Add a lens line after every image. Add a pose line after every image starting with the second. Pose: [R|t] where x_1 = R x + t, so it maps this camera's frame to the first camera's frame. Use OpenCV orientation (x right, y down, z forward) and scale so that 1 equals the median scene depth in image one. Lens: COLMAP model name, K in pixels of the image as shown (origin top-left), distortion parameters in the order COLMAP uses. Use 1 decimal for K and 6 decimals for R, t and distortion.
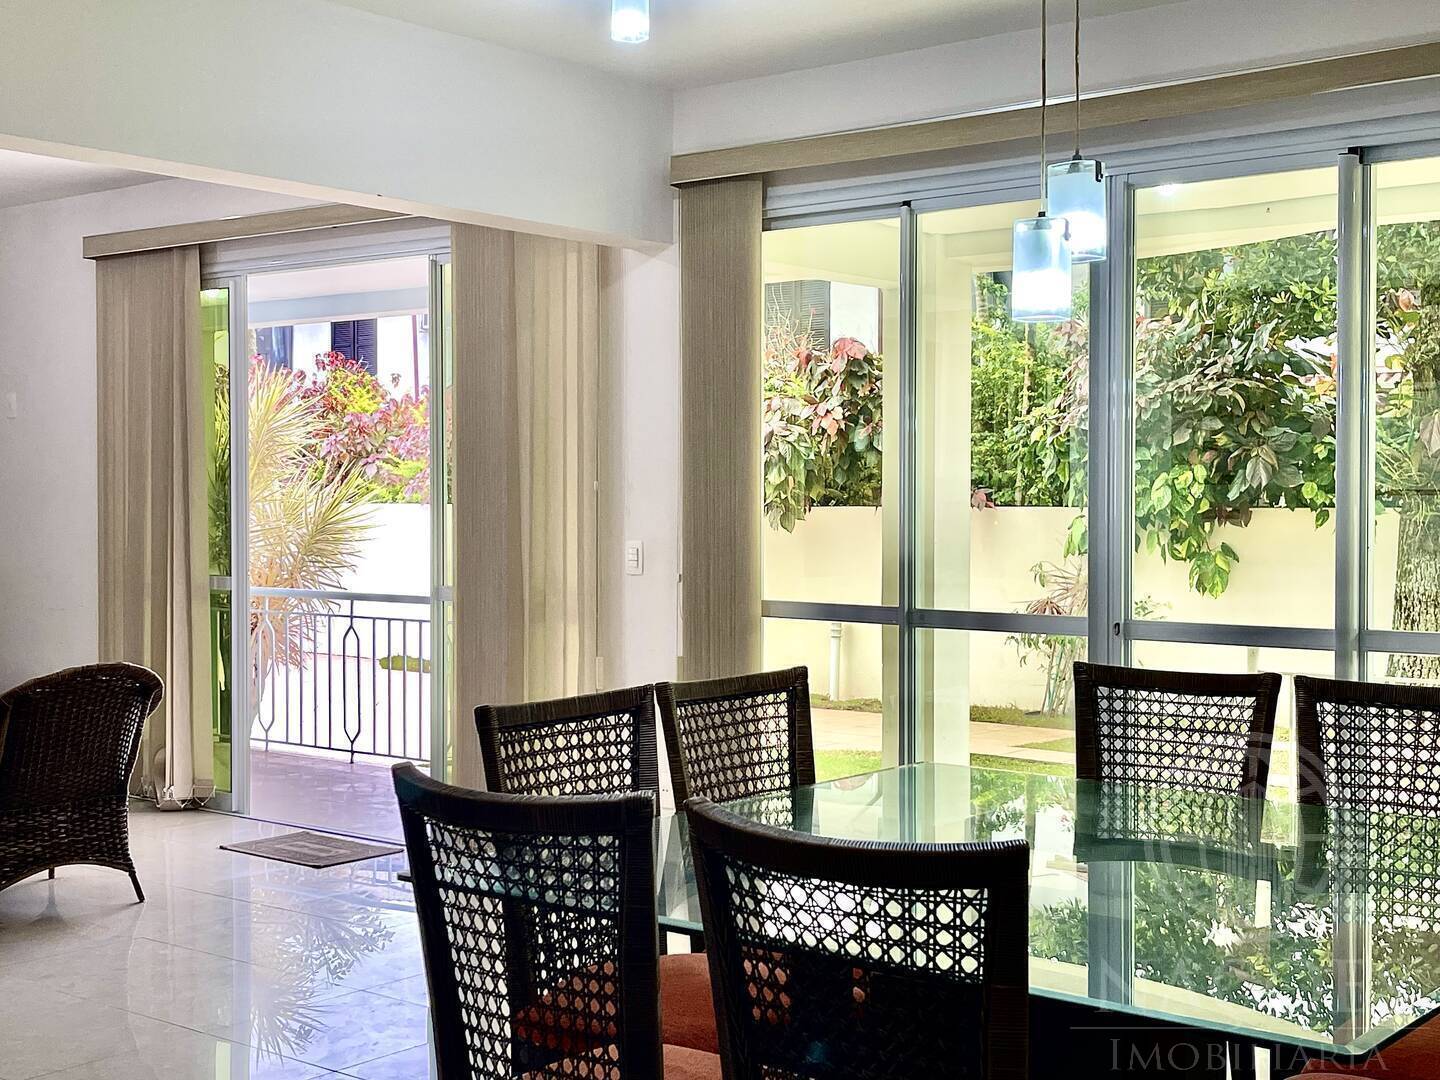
lens RADIAL K [[1862.9, 0, 720.0], [0, 1862.9, 540.0], [0, 0, 1]] dist [0.145247, -0.568926]
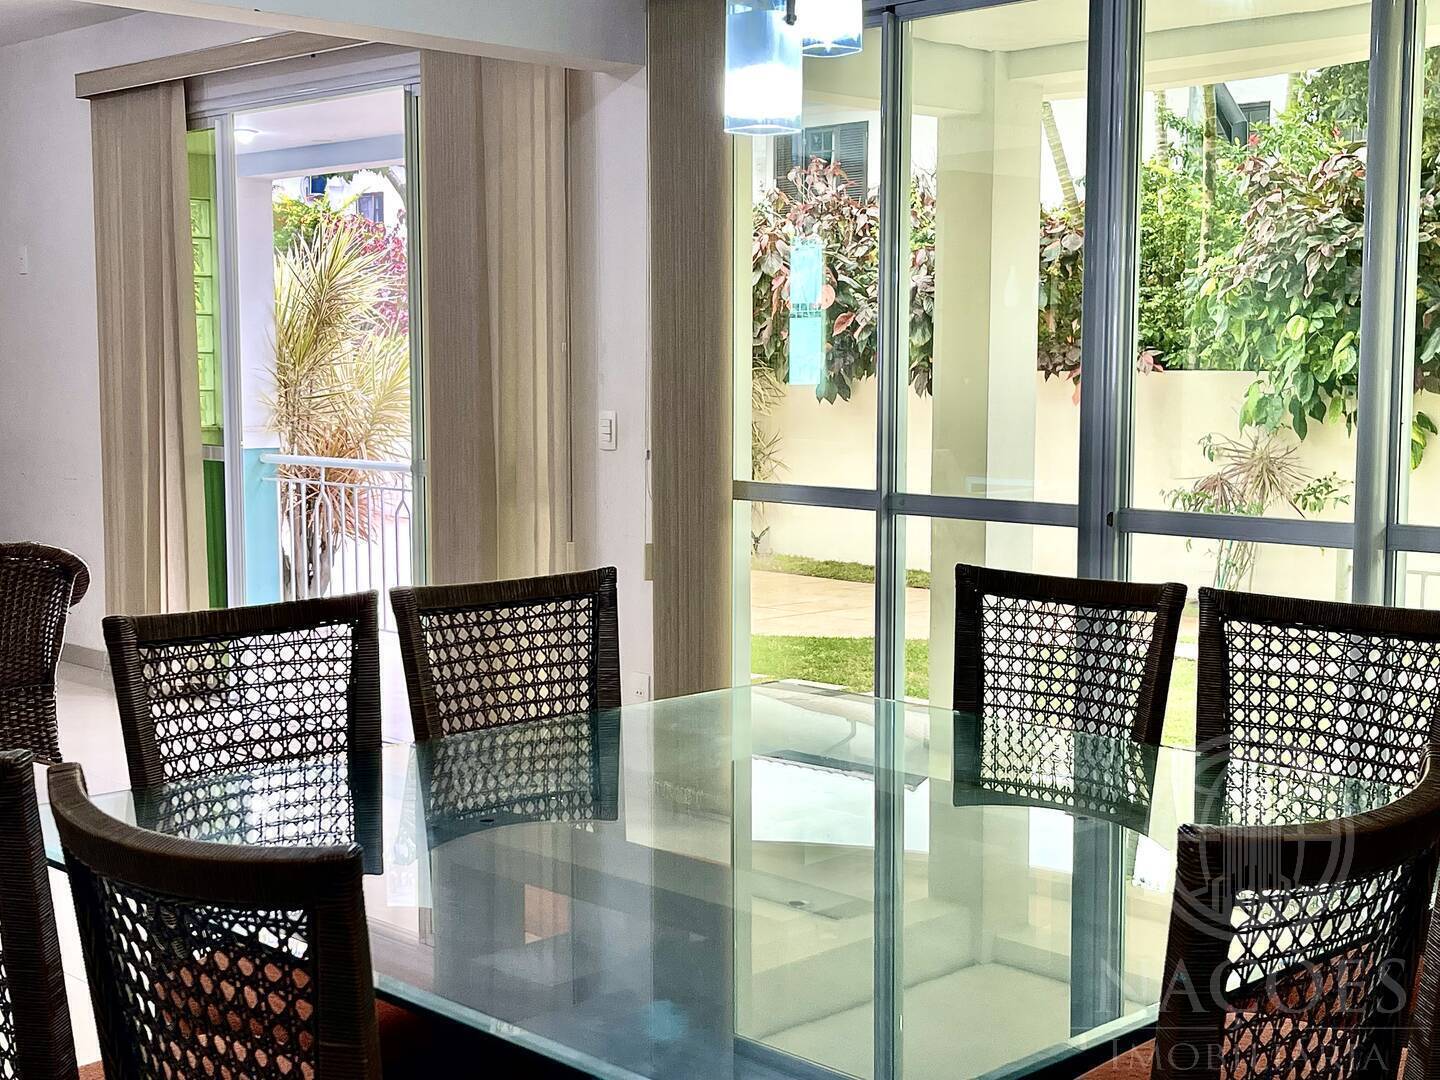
lens RADIAL K [[1957.9, 0, 716.3], [0, 1957.9, 566.3], [0, 0, 1]] dist [0.068327, -0.083810]
pose [[0.992194, 0.013532, -0.123965, 0.123260], [-0.003315, 0.996606, 0.082253, -0.002744], [0.124657, -0.081200, 0.988872, 0.089189]]
